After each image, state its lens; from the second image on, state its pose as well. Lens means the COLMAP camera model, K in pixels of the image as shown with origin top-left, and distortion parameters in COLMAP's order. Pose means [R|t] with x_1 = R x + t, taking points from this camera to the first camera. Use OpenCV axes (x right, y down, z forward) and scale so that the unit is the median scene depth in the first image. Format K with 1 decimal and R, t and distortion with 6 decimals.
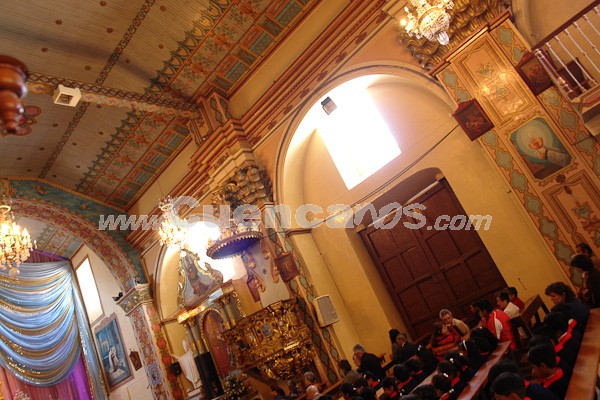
lens RADIAL K [[434.9, 0, 300.8], [0, 434.9, 200.9], [0, 0, 1]] dist [-0.053590, 0.018131]
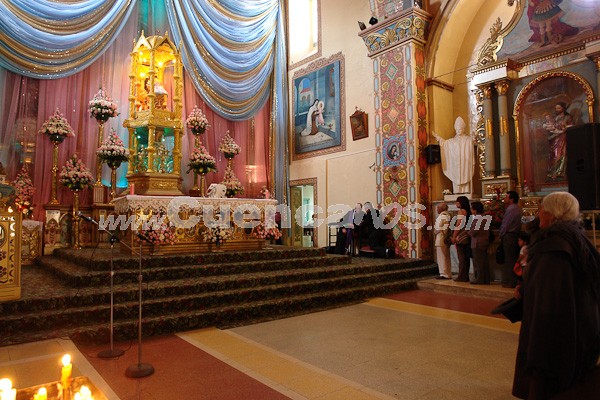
lens RADIAL K [[434.9, 0, 300.1], [0, 434.9, 198.4], [0, 0, 1]] dist [-0.053590, 0.018131]
pose [[0.911779, 0.381111, -0.153016, -0.302463], [-0.316790, 0.889791, 0.328507, 0.262269], [0.261350, -0.251052, 0.932024, 0.293067]]
